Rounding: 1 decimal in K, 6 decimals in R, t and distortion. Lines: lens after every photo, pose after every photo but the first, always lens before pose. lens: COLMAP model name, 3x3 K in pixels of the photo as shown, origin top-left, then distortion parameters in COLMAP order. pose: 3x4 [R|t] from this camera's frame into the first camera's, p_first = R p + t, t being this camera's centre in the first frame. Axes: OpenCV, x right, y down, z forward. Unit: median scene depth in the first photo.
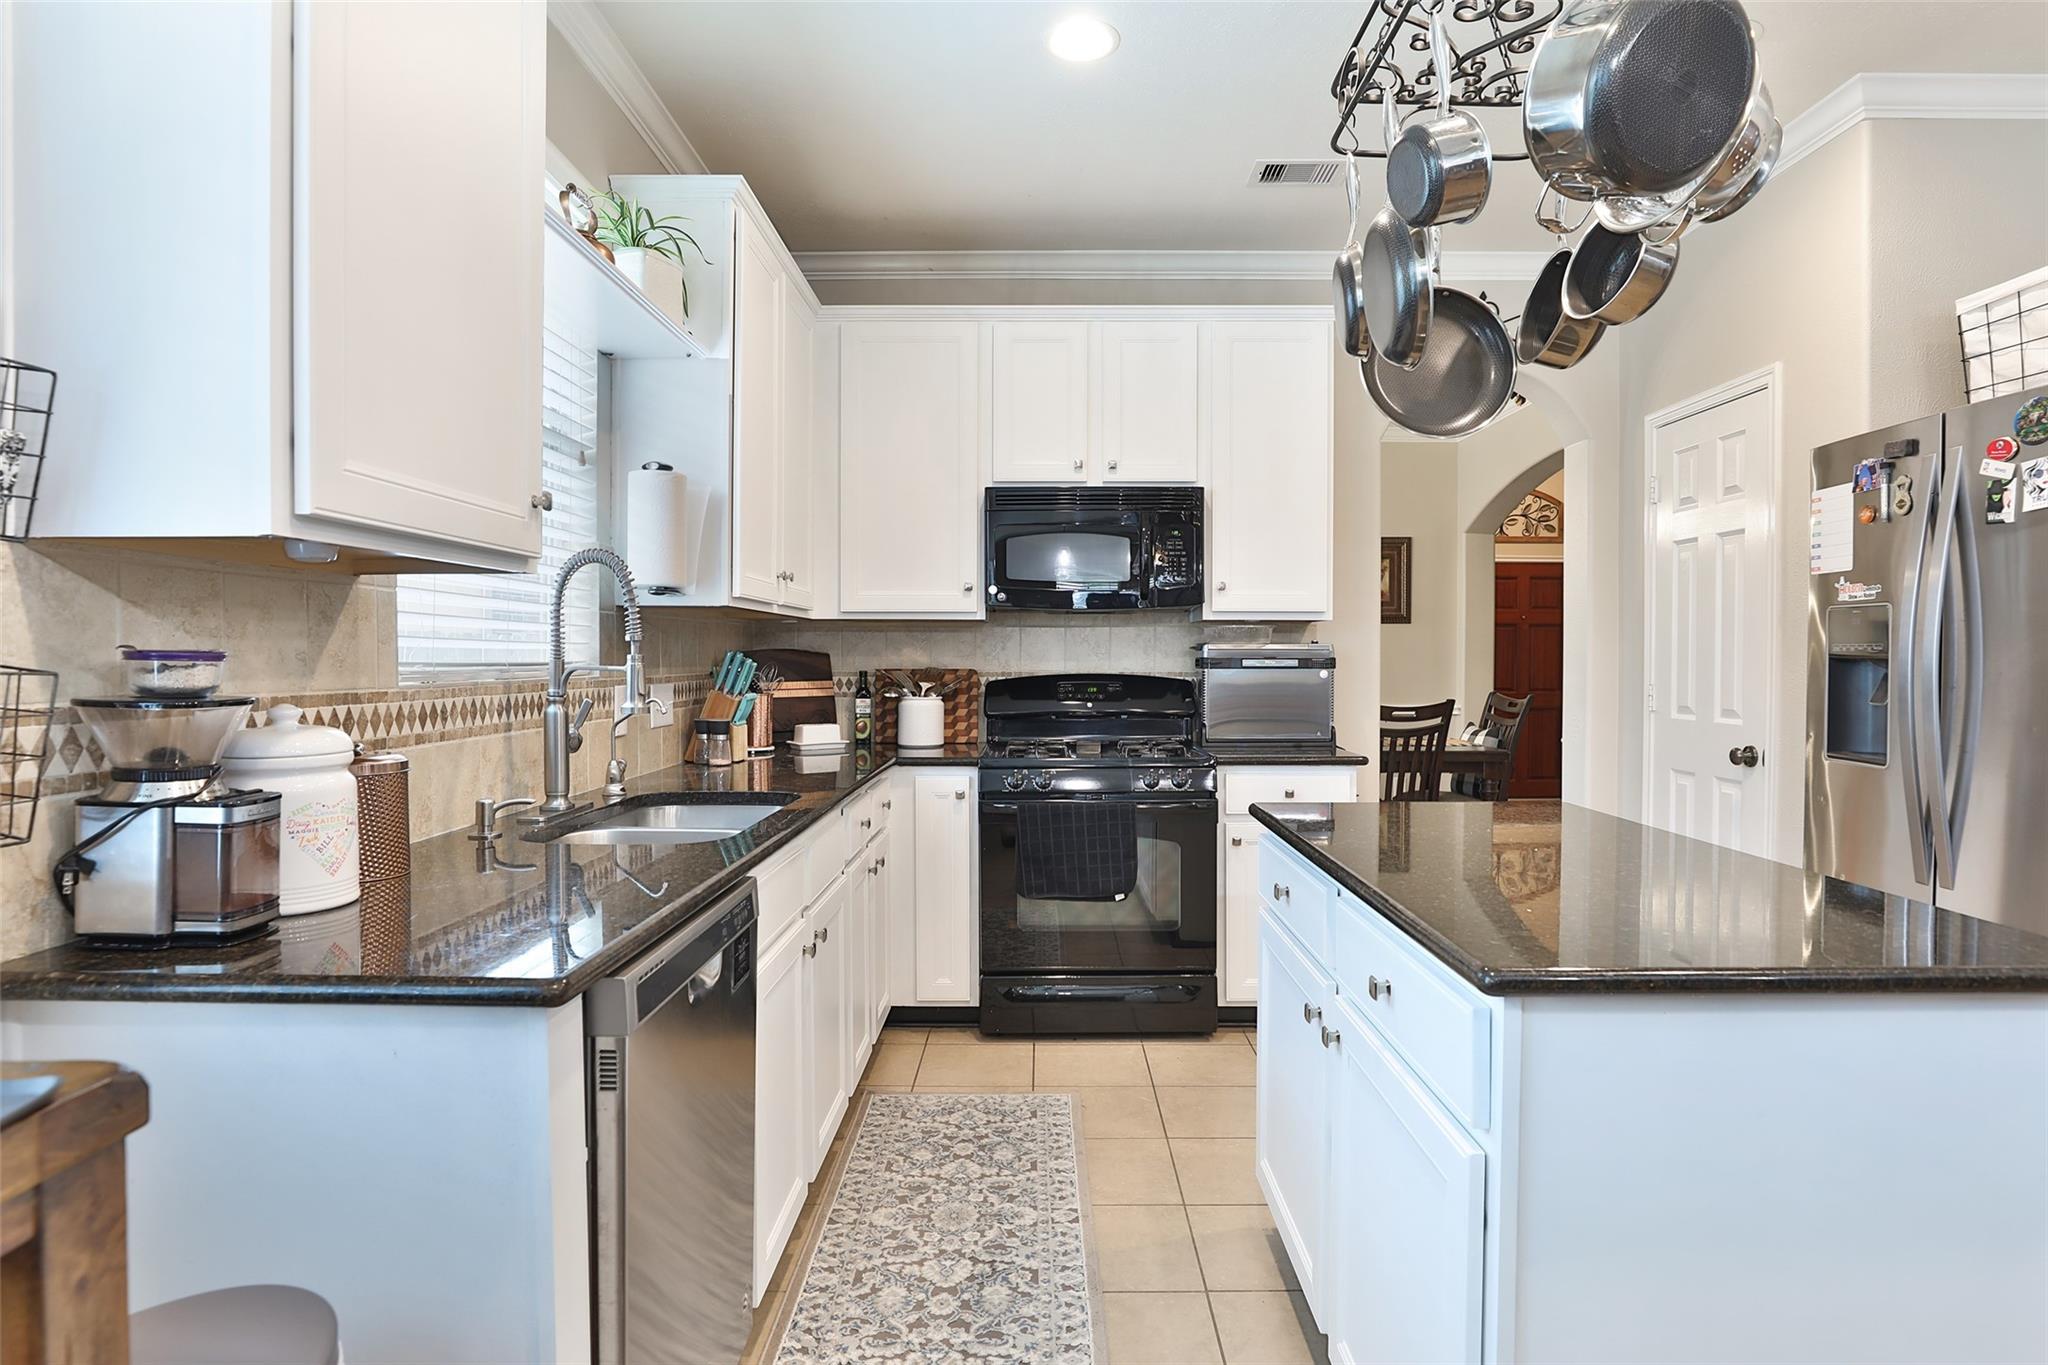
lens RADIAL K [[1079.5, 0, 1003.1], [0, 1079.5, 675.8], [0, 0, 1]] dist [-0.036819, 0.010815]
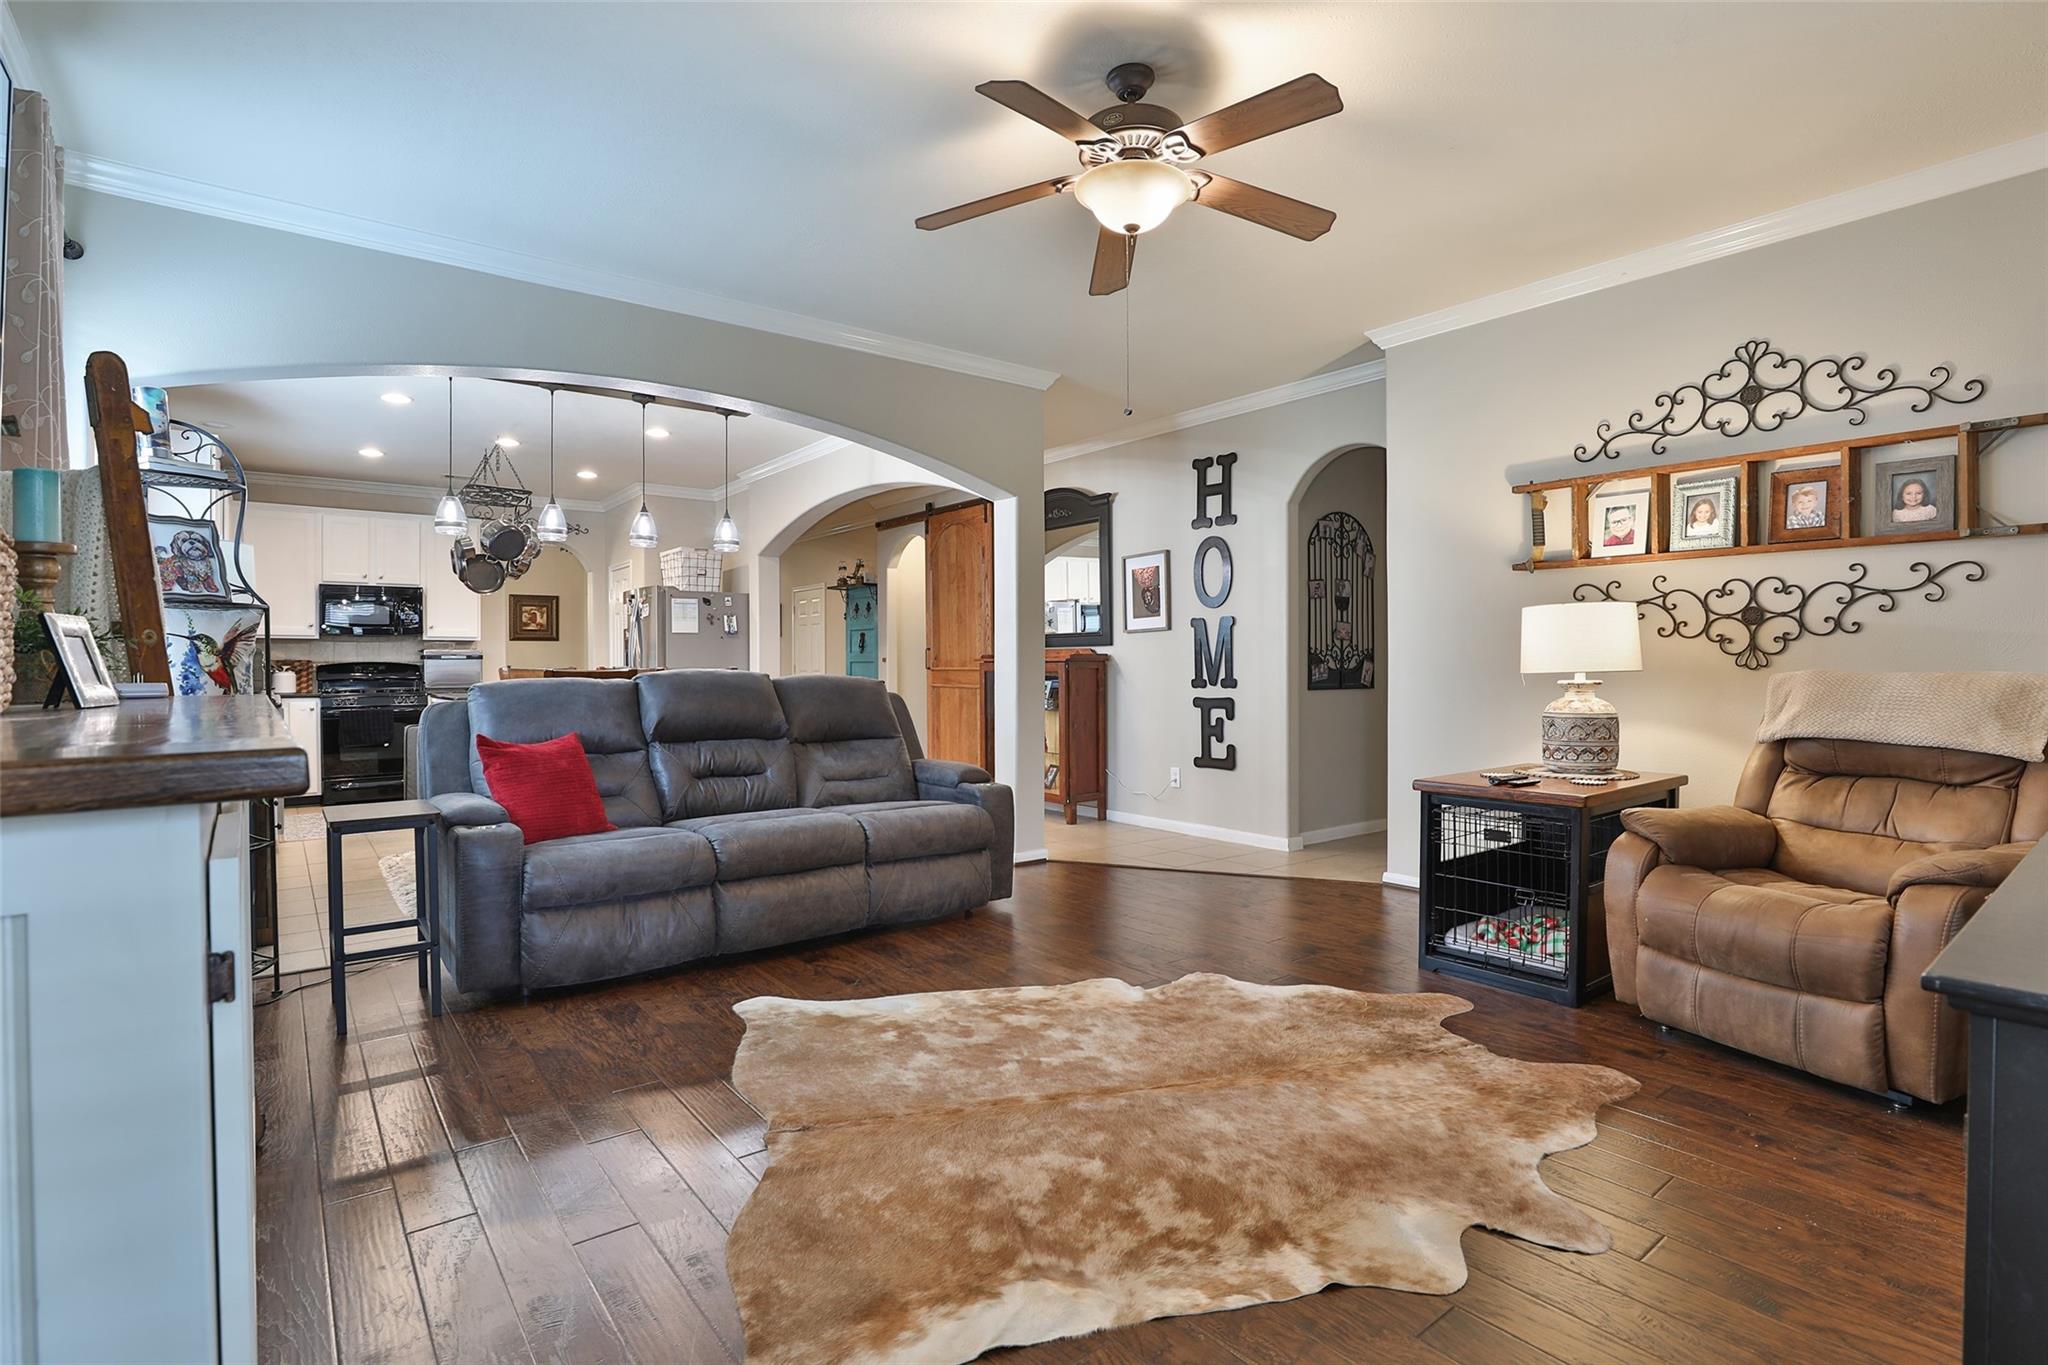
lens RADIAL K [[988.9, 0, 1035.2], [0, 988.9, 679.4], [0, 0, 1]] dist [-0.042512, 0.011087]
pose [[0.759721, -0.011117, 0.650154, -0.204328], [0.015941, 0.999872, -0.001530, 0.065088], [-0.650054, 0.011527, 0.759801, -1.636845]]
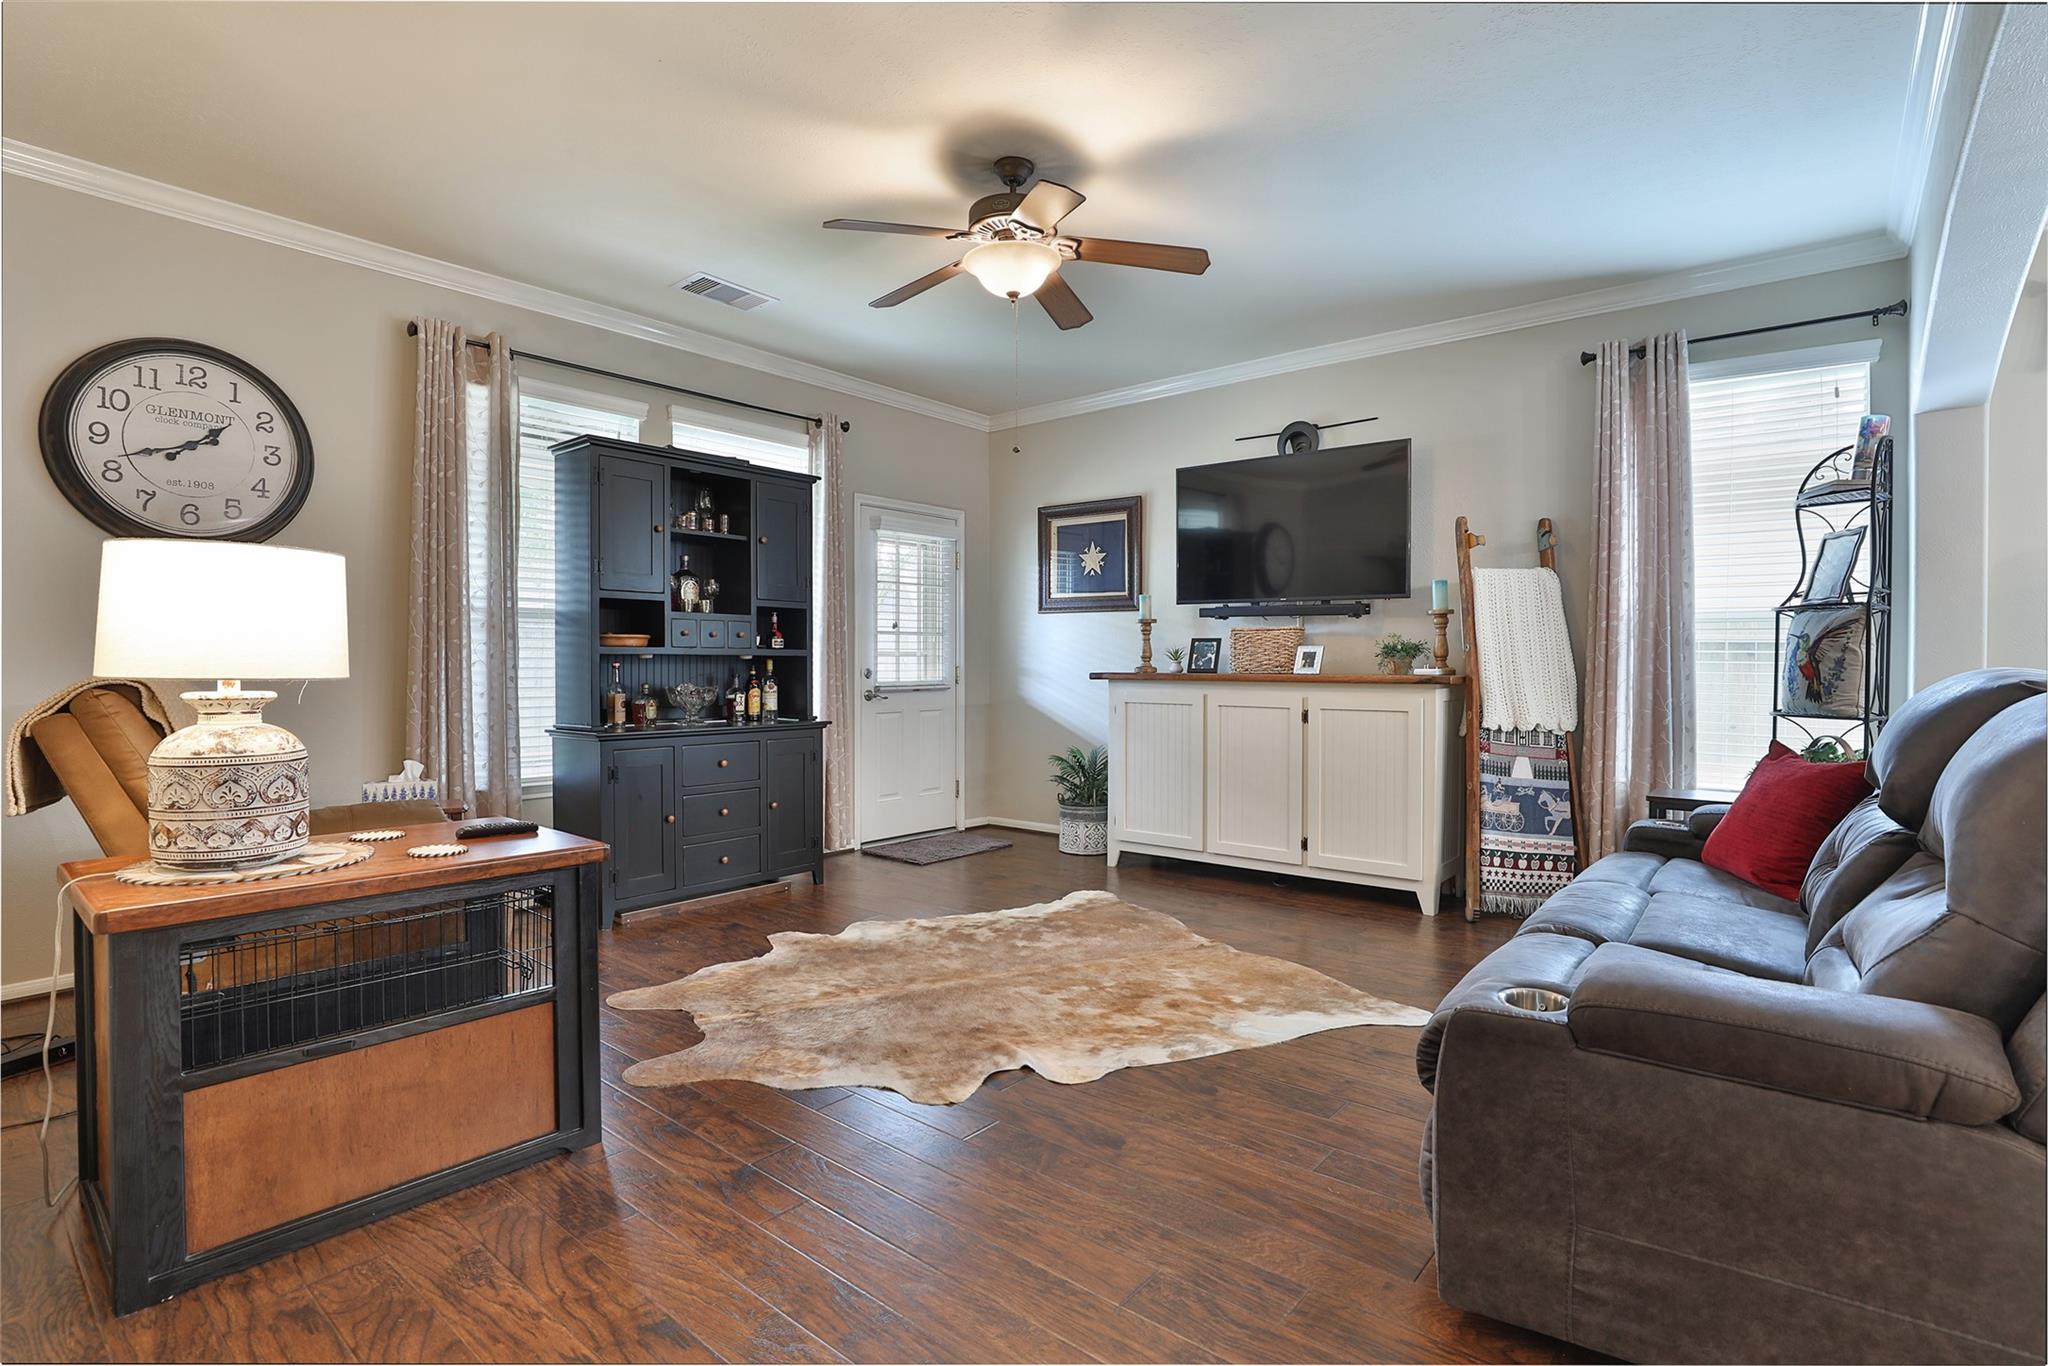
lens RADIAL K [[988.9, 0, 1038.0], [0, 988.9, 671.3], [0, 0, 1]] dist [-0.042512, 0.011087]
pose [[-0.603914, 0.006920, -0.797019, 0.990485], [-0.016035, 0.999654, 0.020830, 0.044400], [0.796888, 0.025360, -0.603595, -0.599840]]
